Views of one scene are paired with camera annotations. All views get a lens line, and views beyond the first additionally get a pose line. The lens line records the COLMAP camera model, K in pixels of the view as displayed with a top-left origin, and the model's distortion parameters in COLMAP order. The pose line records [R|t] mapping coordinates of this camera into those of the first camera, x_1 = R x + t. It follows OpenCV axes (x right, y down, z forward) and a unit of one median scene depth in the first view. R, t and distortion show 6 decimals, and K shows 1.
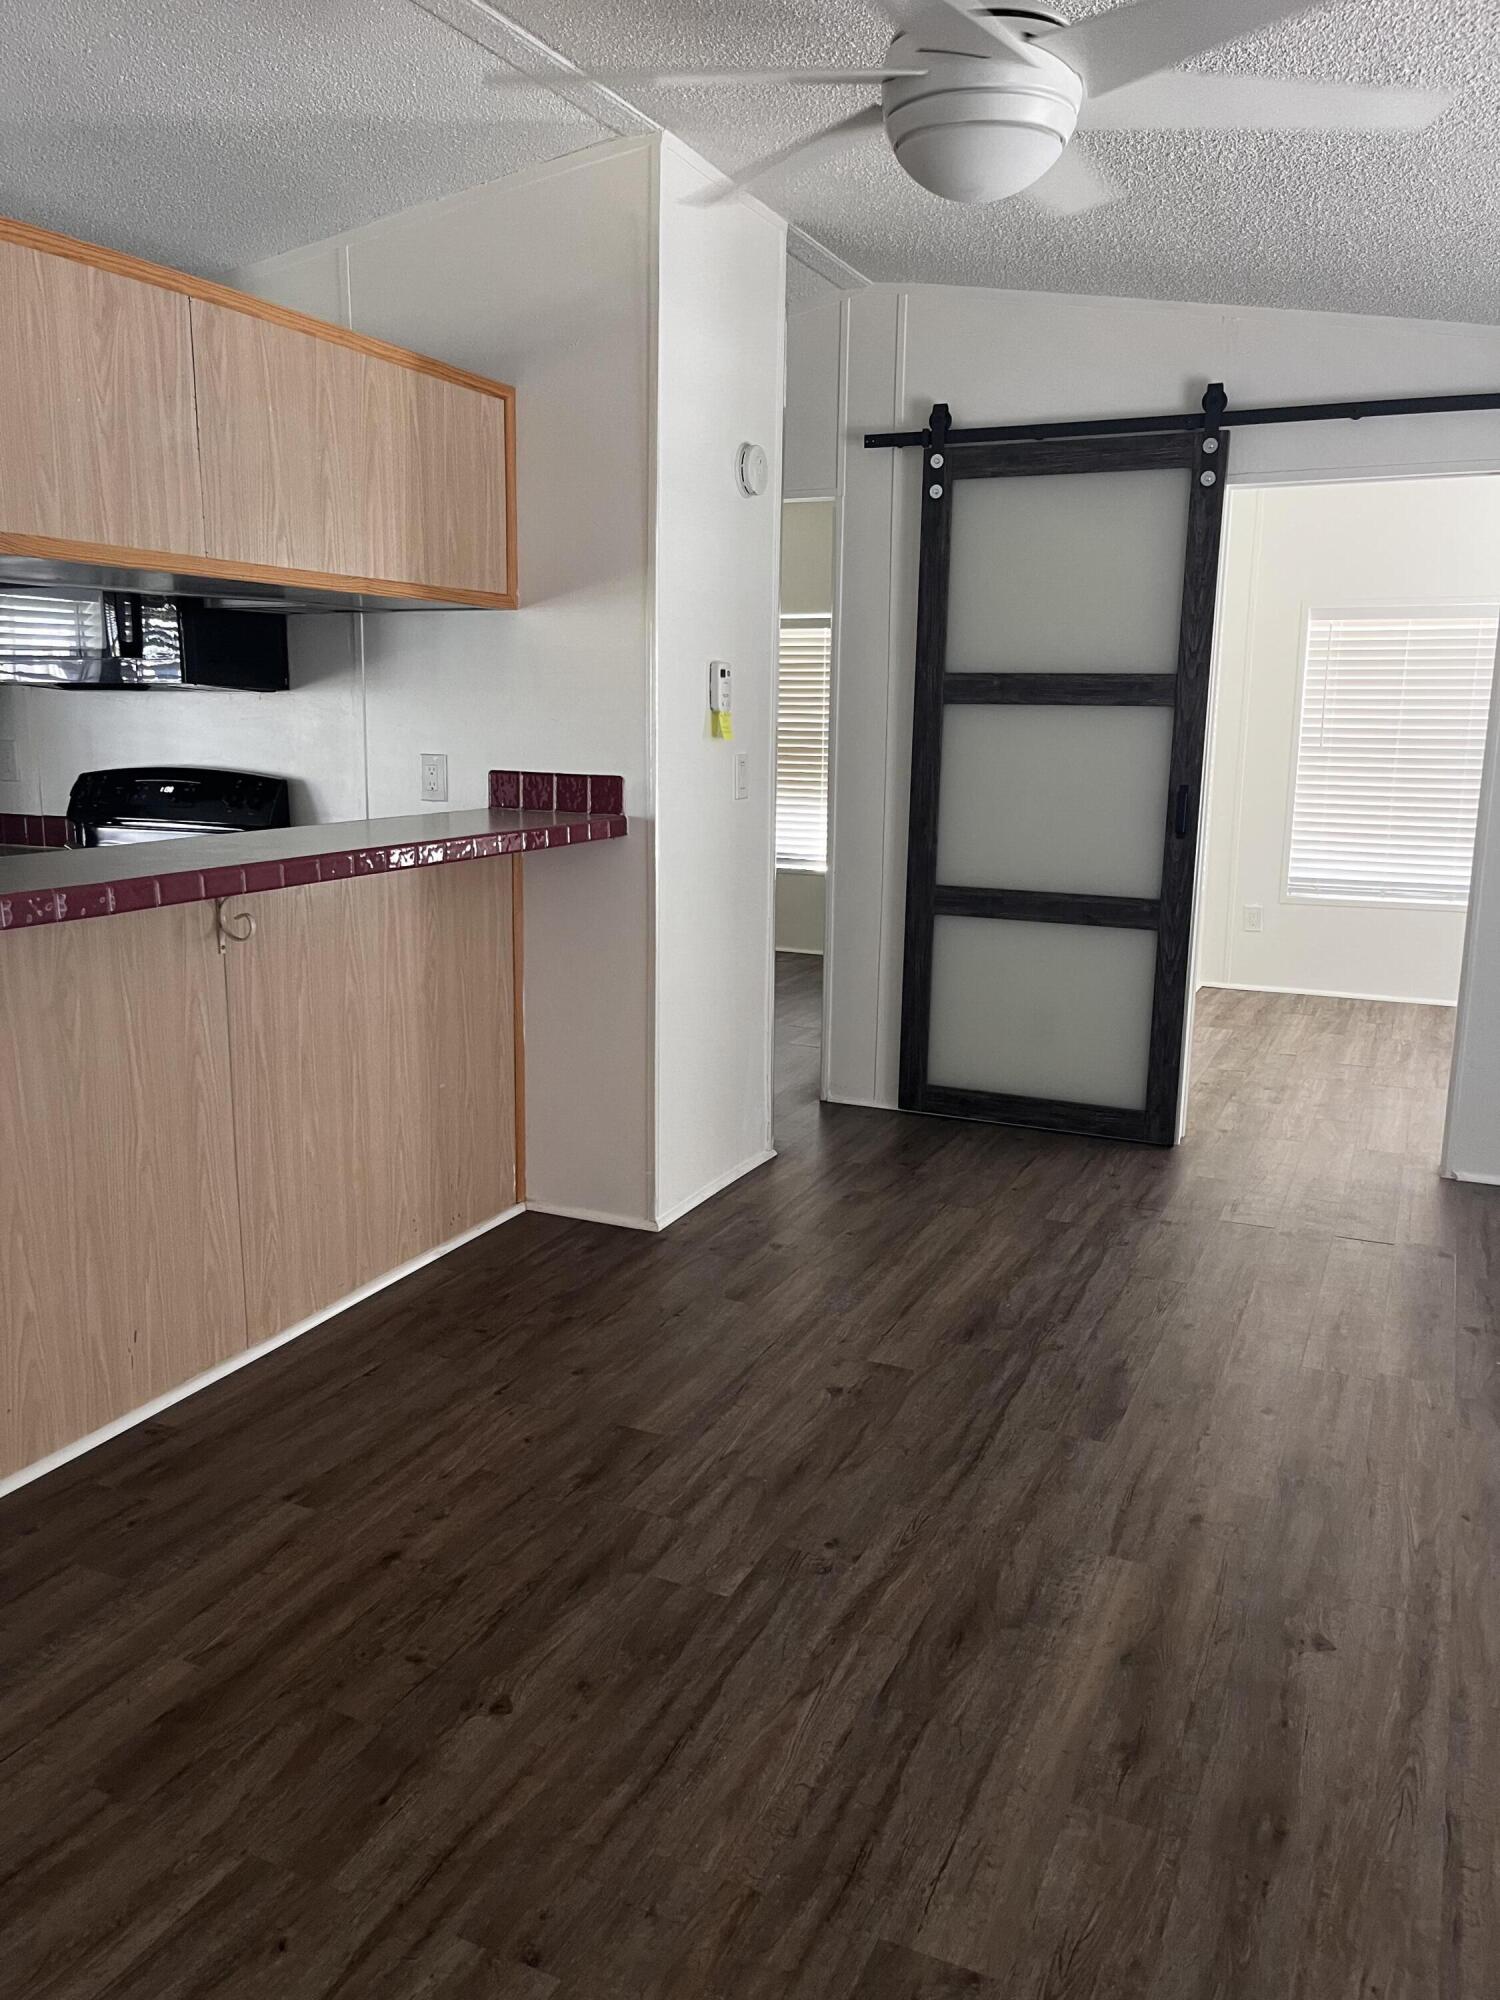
lens RADIAL K [[1529.1, 0, 742.4], [0, 1529.1, 988.8], [0, 0, 1]] dist [0.061314, -0.081907]
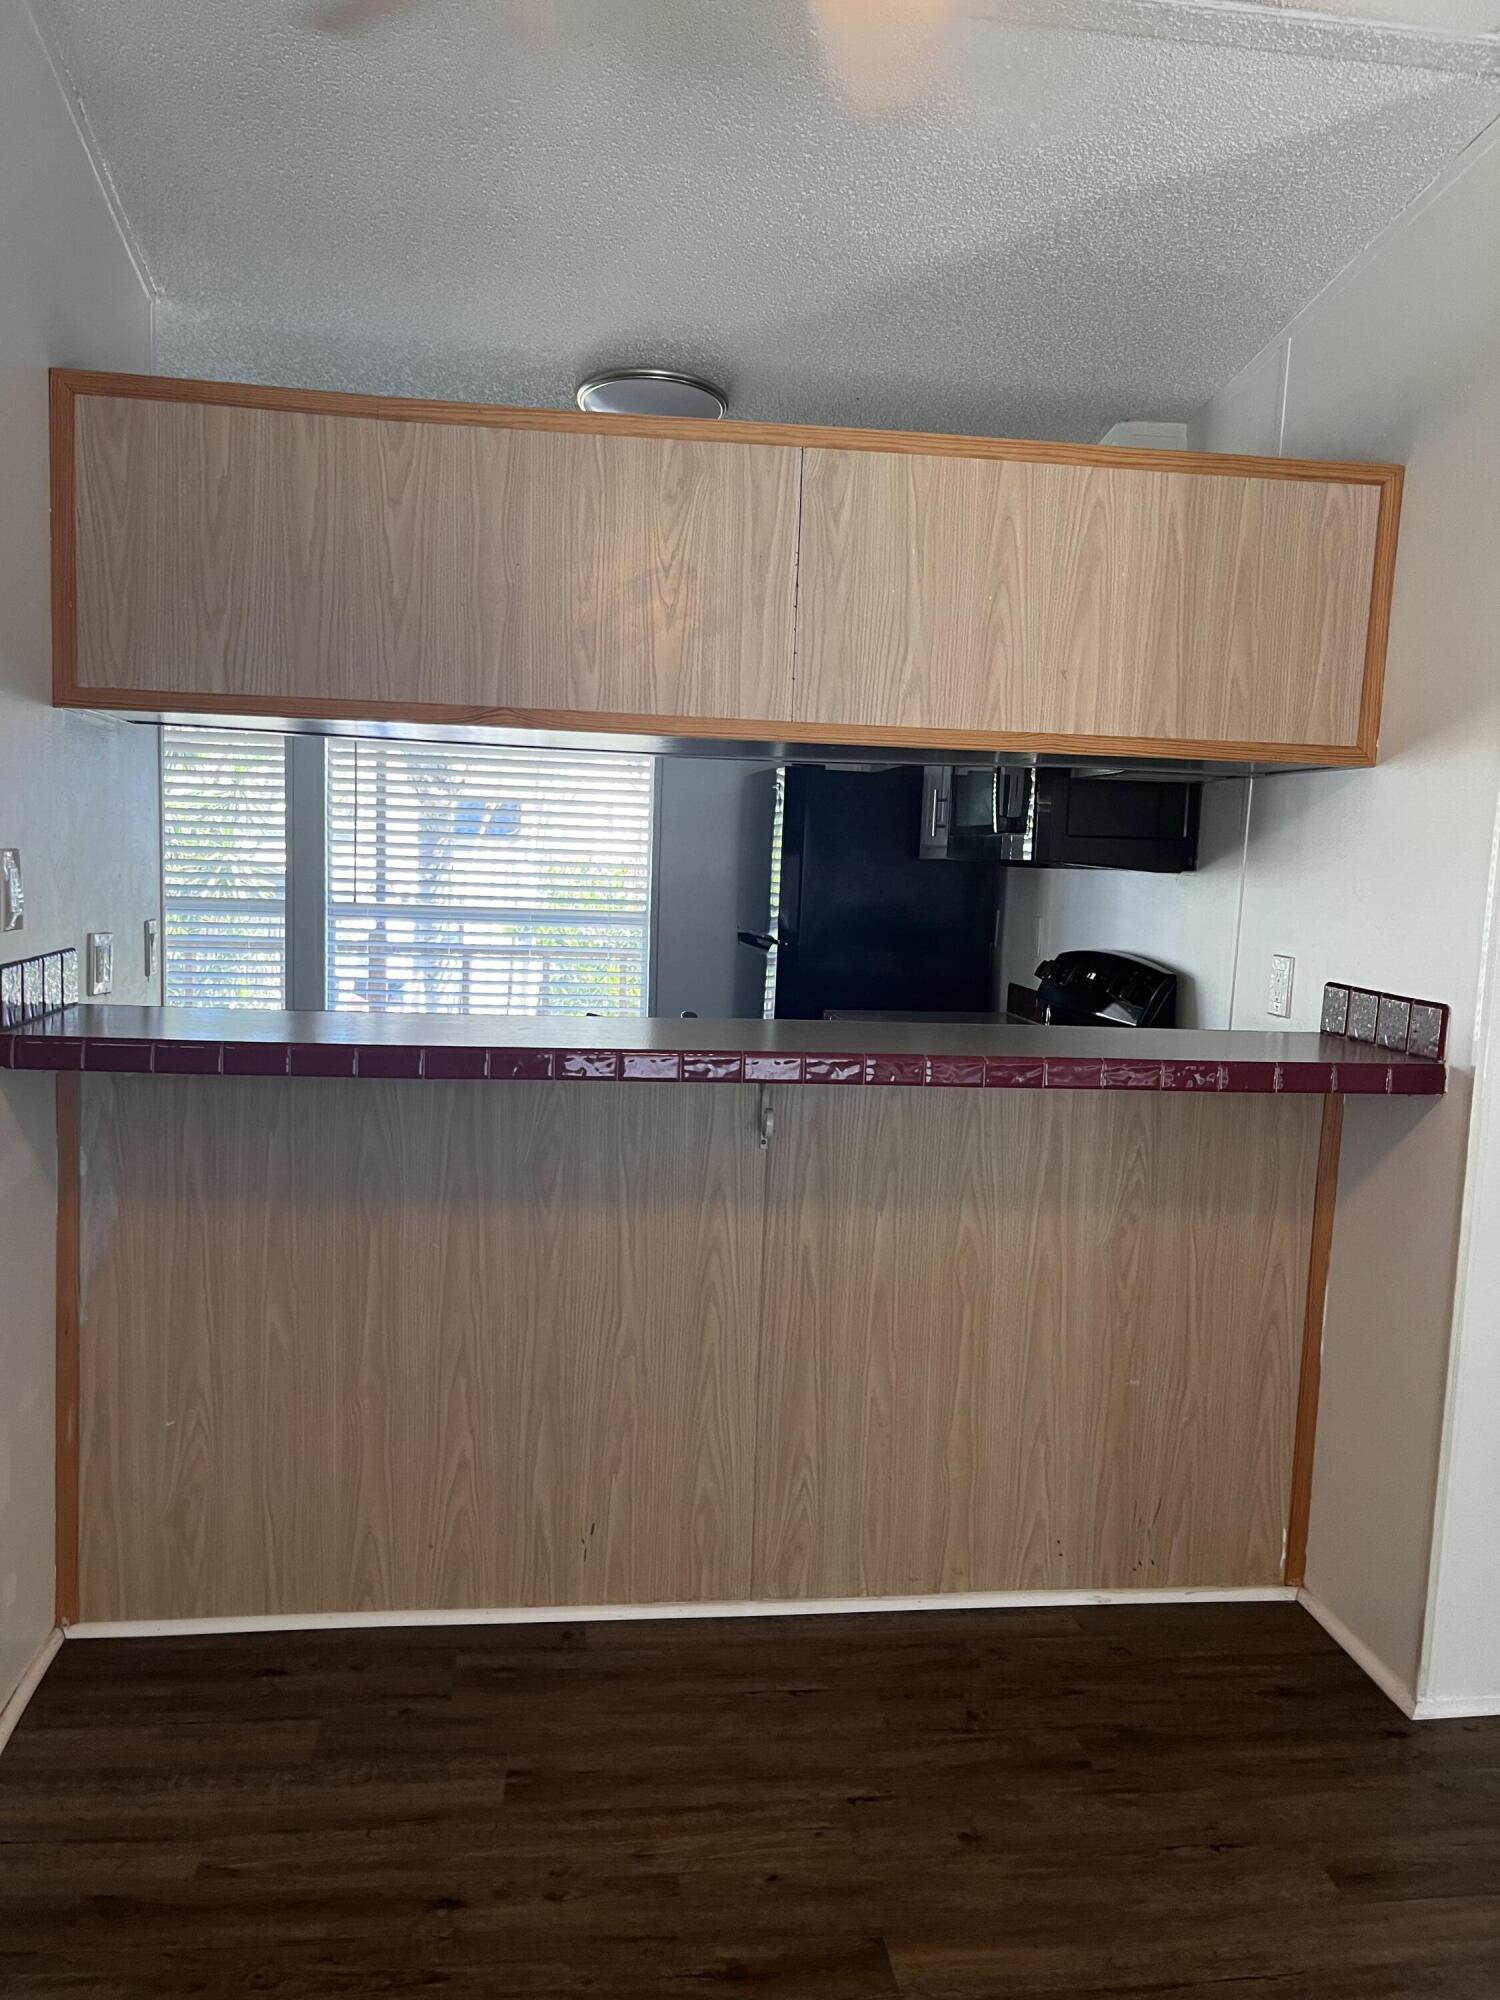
lens RADIAL K [[1529.1, 0, 752.2], [0, 1529.1, 993.6], [0, 0, 1]] dist [0.061314, -0.081907]
pose [[0.527329, 0.092845, -0.844573, 0.396923], [-0.187120, 0.982297, -0.008847, -0.100556], [0.828801, 0.162702, 0.535367, 0.483371]]
